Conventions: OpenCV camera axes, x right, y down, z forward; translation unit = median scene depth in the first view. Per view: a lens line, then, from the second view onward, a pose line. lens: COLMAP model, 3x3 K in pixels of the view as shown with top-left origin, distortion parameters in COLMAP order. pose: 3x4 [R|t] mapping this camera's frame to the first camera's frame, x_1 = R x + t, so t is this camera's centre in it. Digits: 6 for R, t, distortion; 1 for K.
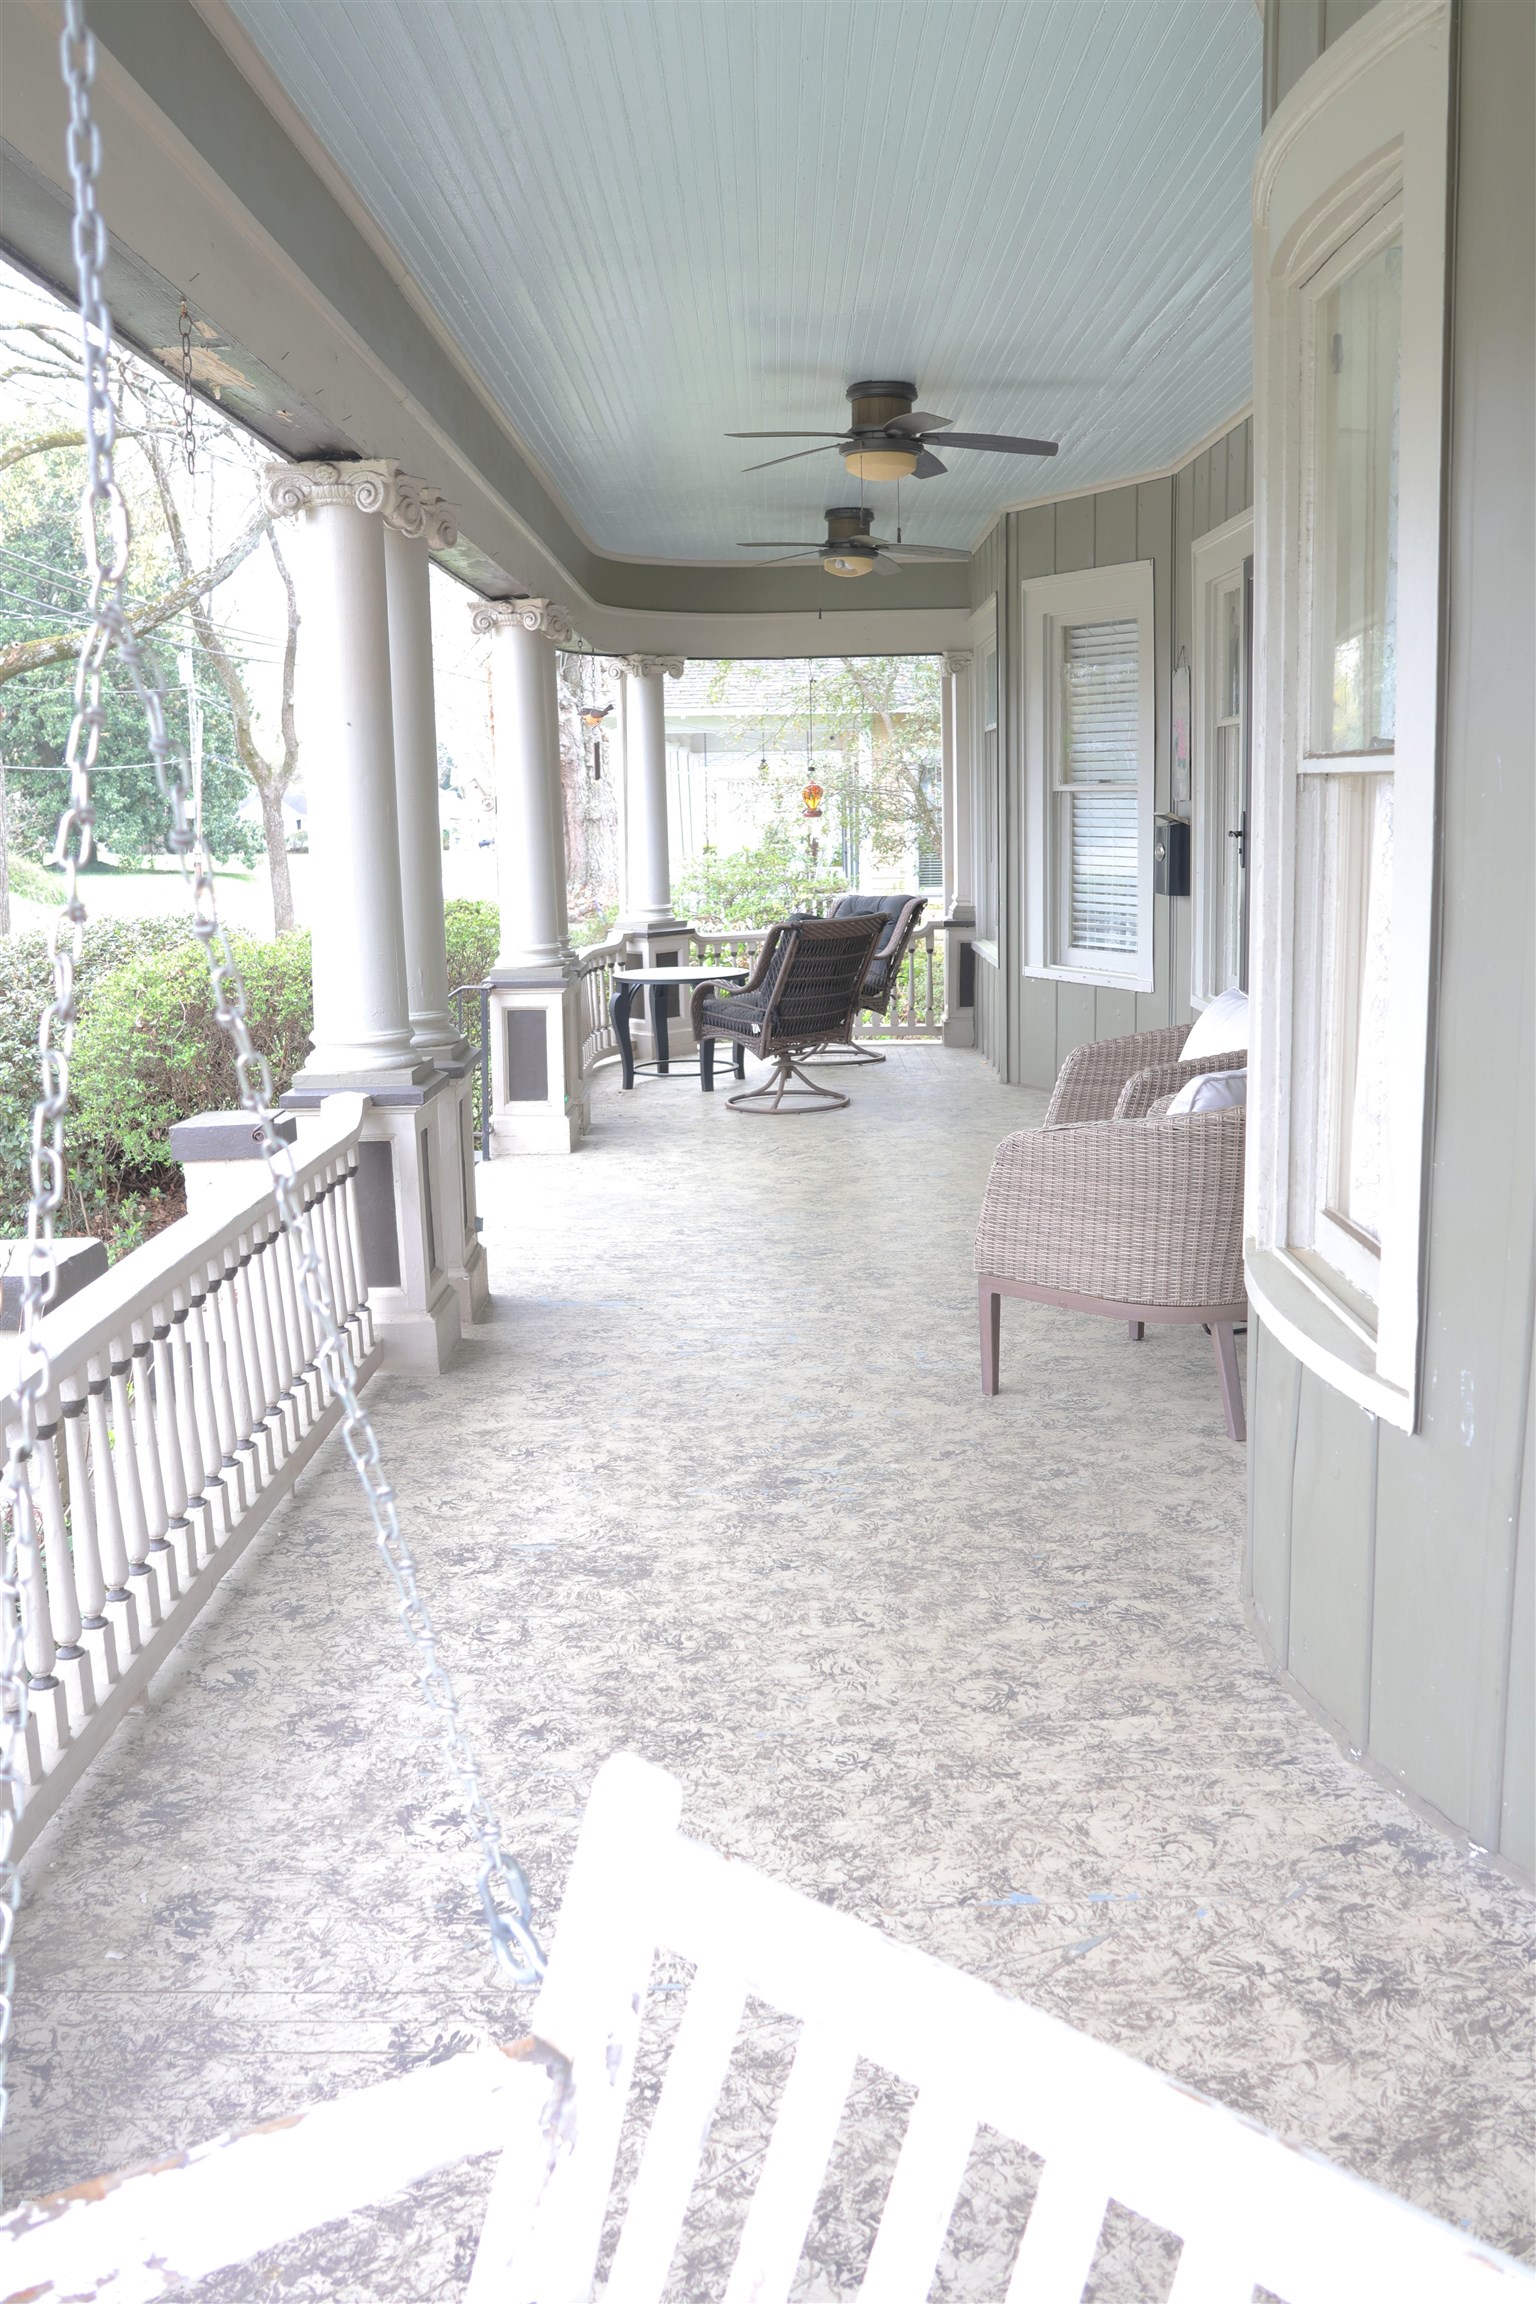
lens RADIAL K [[2362.8, 0, 768.0], [0, 2362.8, 1152.0], [0, 0, 1]] dist [-0.118466, 0.146885]
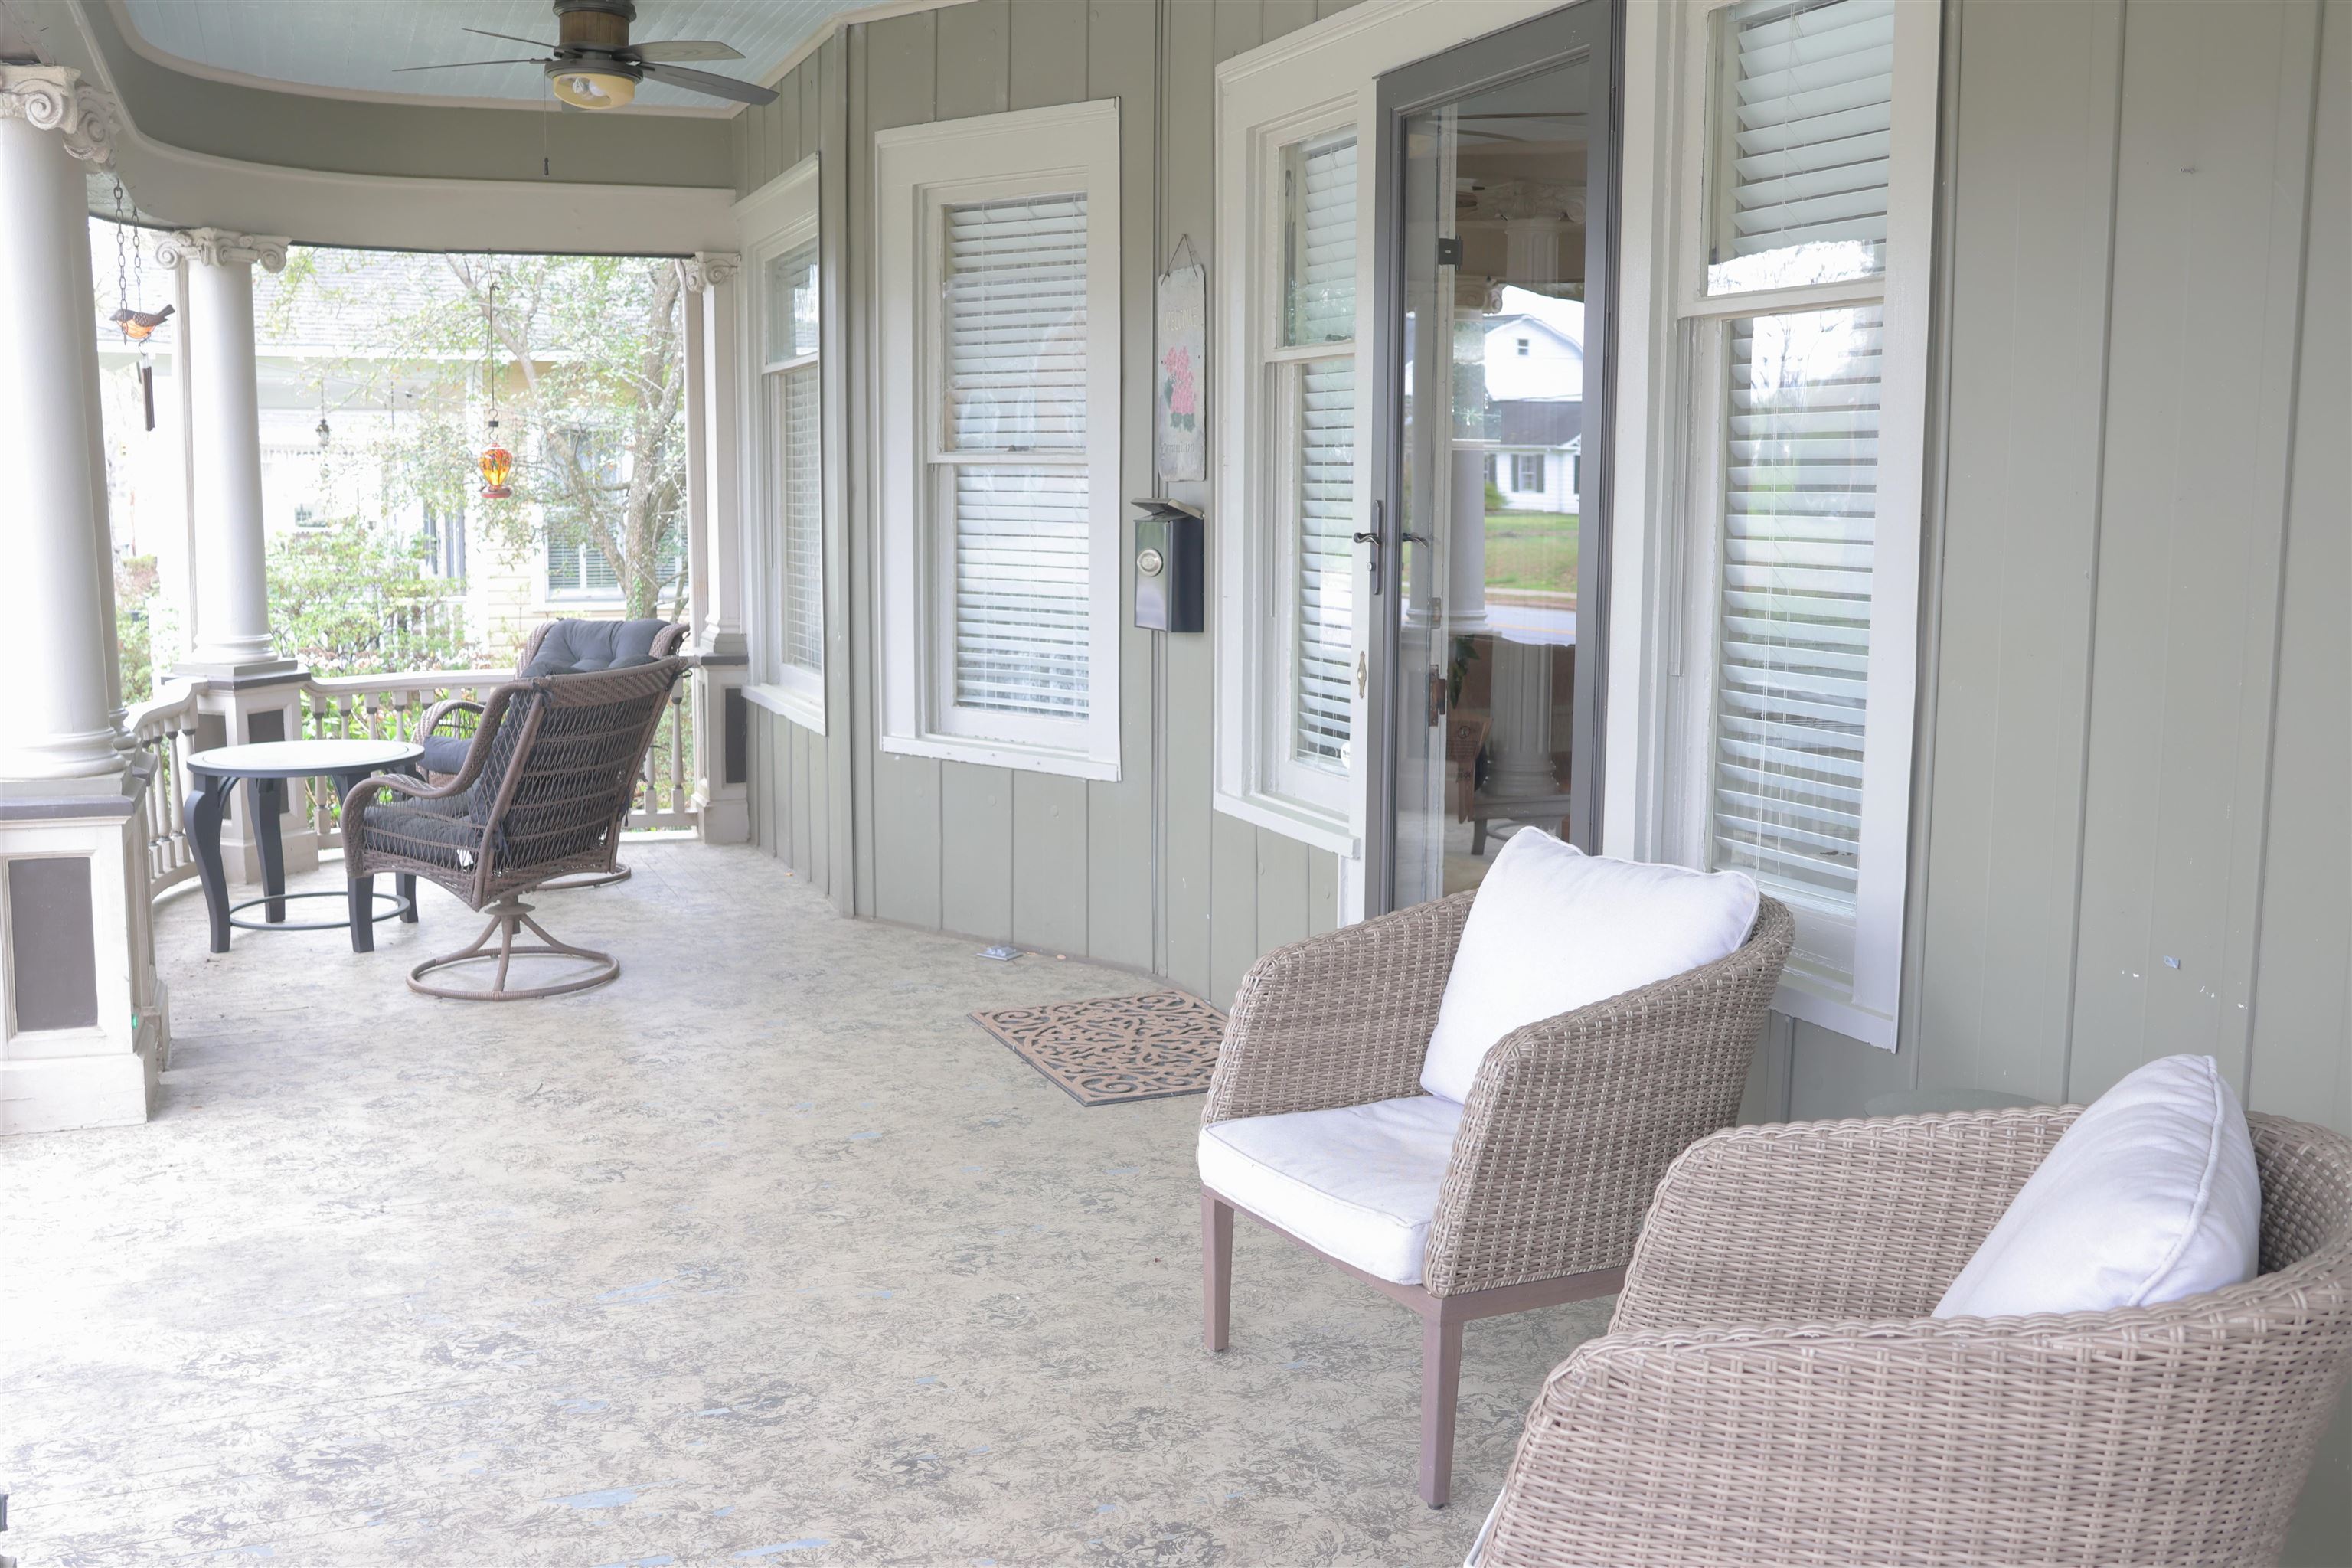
lens RADIAL K [[2238.7, 0, 1176.0], [0, 2238.7, 784.0], [0, 0, 1]] dist [-0.120199, 0.111932]
pose [[0.918136, -0.029265, 0.395184, -0.058435], [0.035141, 0.999353, -0.007638, -0.058813], [-0.394705, 0.020900, 0.918570, 0.415711]]
